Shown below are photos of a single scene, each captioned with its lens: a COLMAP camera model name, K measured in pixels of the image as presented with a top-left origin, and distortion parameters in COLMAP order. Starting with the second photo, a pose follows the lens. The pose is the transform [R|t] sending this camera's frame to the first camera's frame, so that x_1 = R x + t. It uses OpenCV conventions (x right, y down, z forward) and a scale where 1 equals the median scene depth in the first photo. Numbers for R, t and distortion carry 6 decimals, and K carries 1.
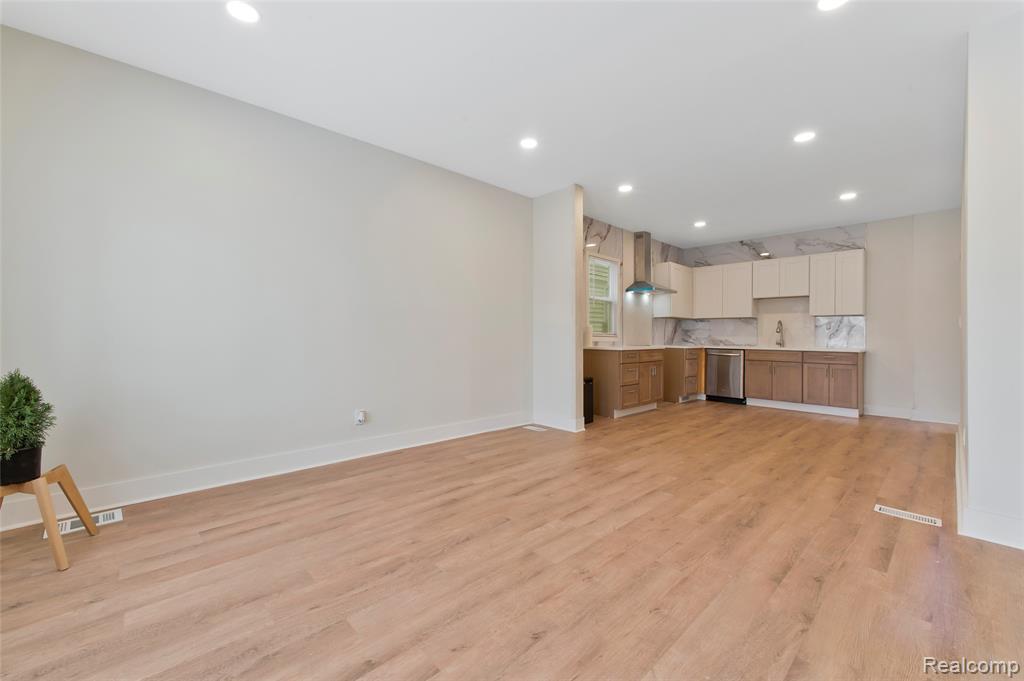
lens RADIAL K [[409.8, 0, 513.0], [0, 409.8, 335.7], [0, 0, 1]] dist [0.011331, -0.000850]
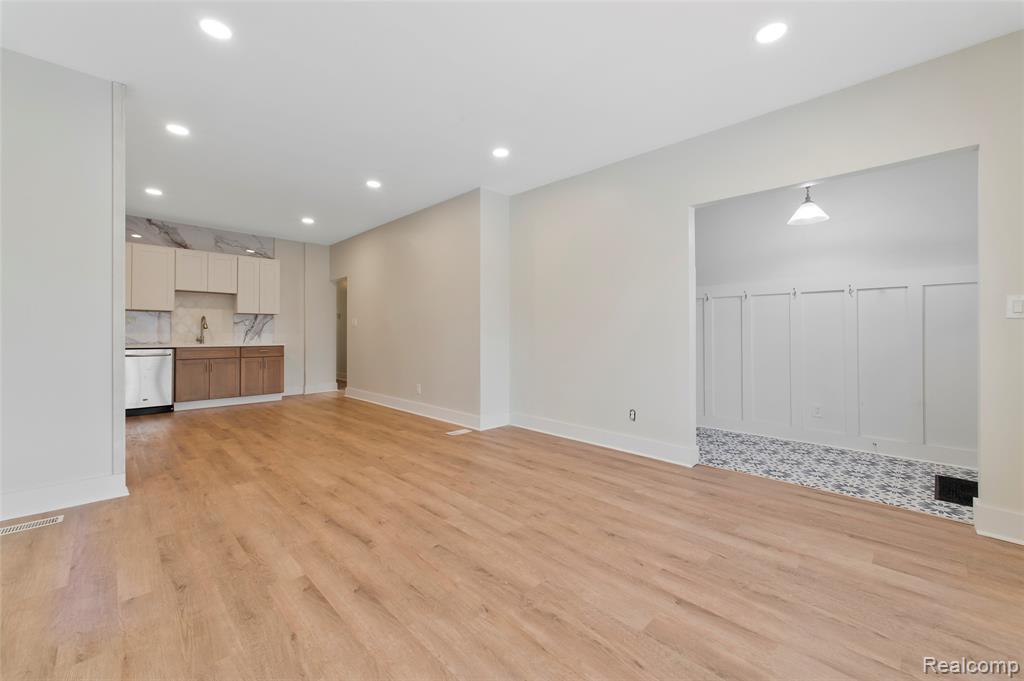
lens RADIAL K [[409.8, 0, 506.2], [0, 409.8, 319.4], [0, 0, 1]] dist [0.011331, -0.000850]
pose [[-0.017272, 0.027927, 0.999461, -0.350970], [-0.002784, 0.999605, -0.027979, -0.004542], [-0.999847, -0.003266, -0.017188, 0.337731]]
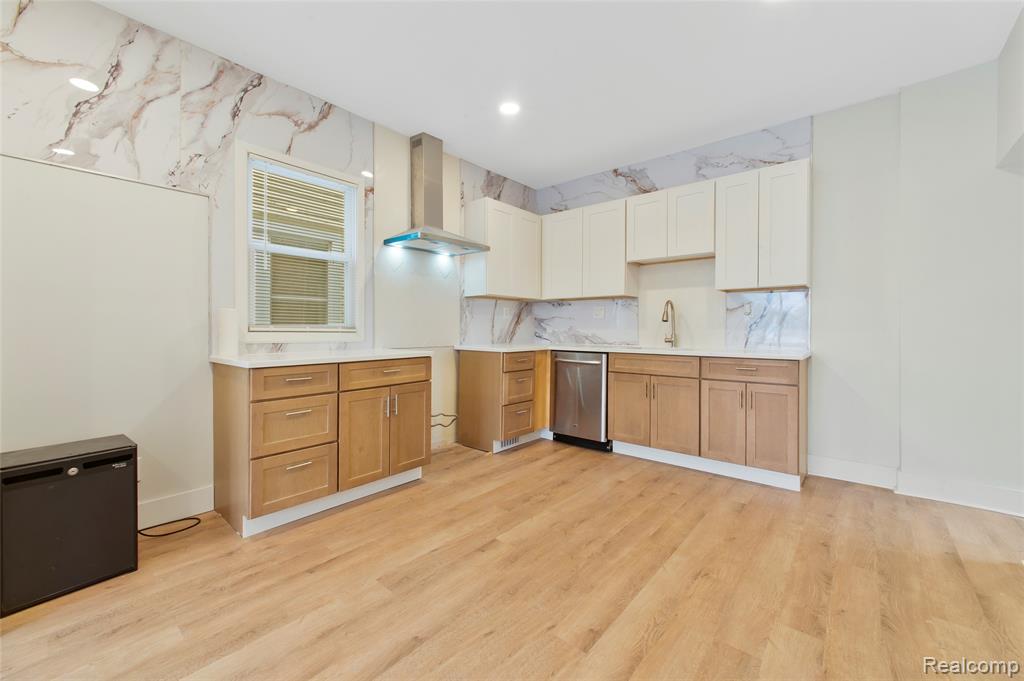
lens RADIAL K [[409.8, 0, 513.6], [0, 409.8, 328.2], [0, 0, 1]] dist [0.011331, -0.000850]
pose [[0.995103, -0.009058, 0.098426, 0.412055], [0.009089, 0.999959, 0.000137, -0.000708], [-0.098423, 0.000758, 0.995144, 0.499252]]
